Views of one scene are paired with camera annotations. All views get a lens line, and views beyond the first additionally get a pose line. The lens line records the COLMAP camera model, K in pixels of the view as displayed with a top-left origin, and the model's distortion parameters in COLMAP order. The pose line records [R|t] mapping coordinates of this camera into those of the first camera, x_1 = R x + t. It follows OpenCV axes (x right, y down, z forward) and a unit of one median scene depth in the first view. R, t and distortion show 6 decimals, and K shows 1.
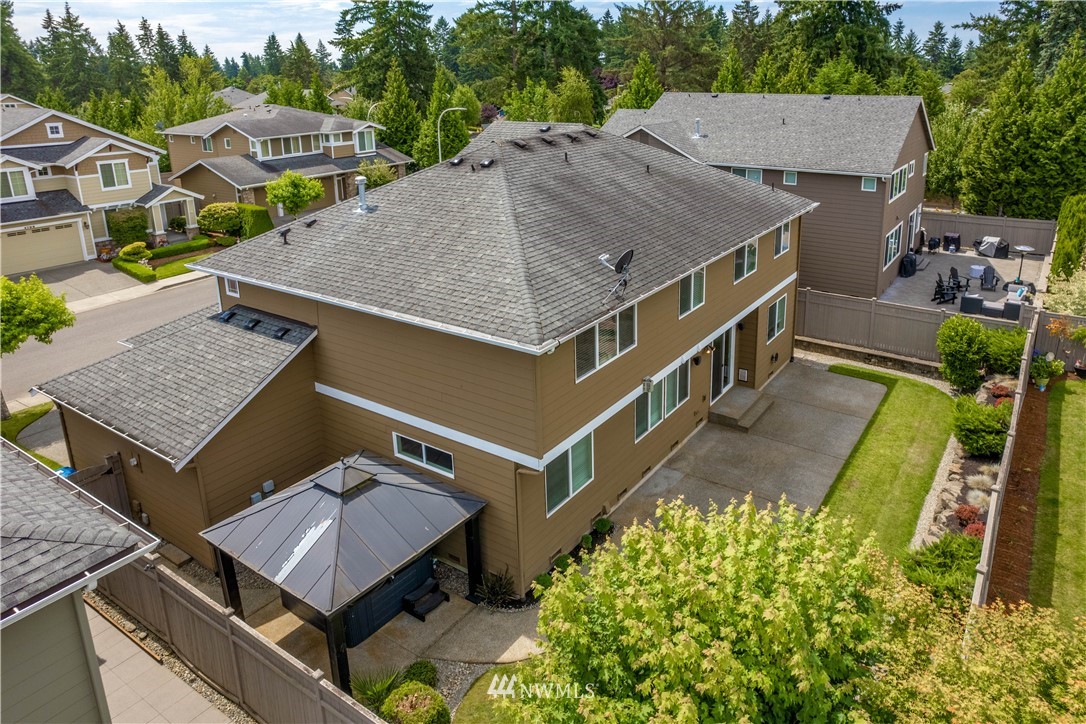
lens RADIAL K [[739.2, 0, 565.2], [0, 739.2, 361.6], [0, 0, 1]] dist [-0.001724, 0.000822]
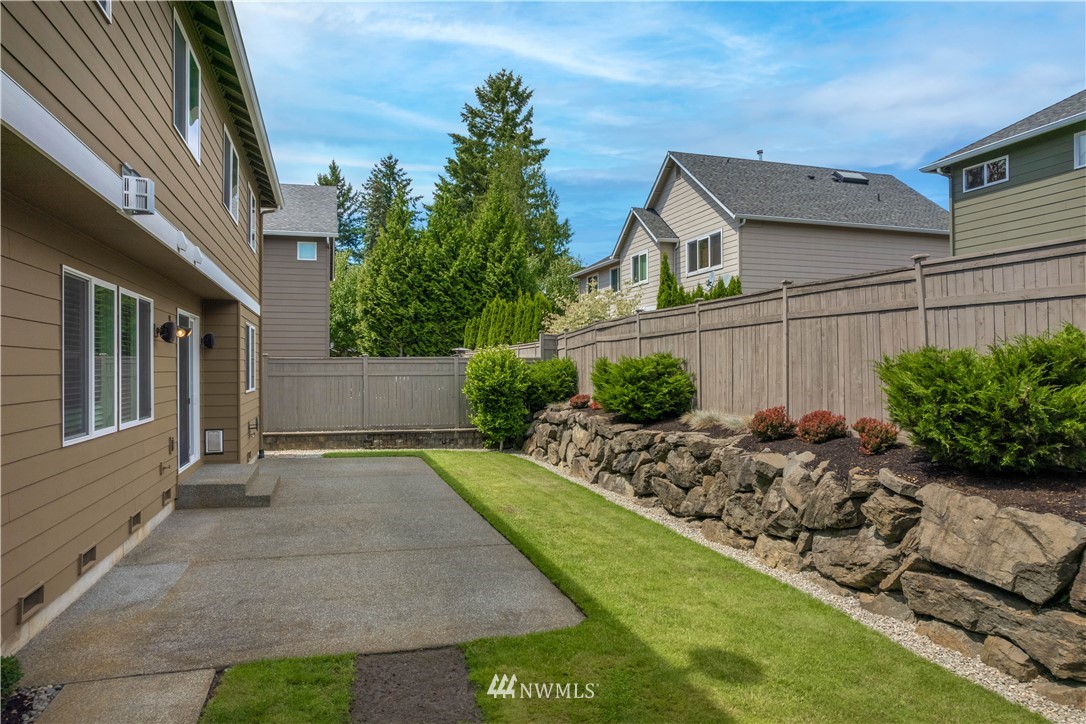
lens RADIAL K [[739.2, 0, 565.2], [0, 739.2, 361.6], [0, 0, 1]] dist [-0.001724, 0.000822]
pose [[0.641657, 0.029417, 0.766427, -0.009284], [0.253423, 0.935011, -0.248054, 0.107448], [-0.723915, 0.353396, 0.592502, 0.304872]]
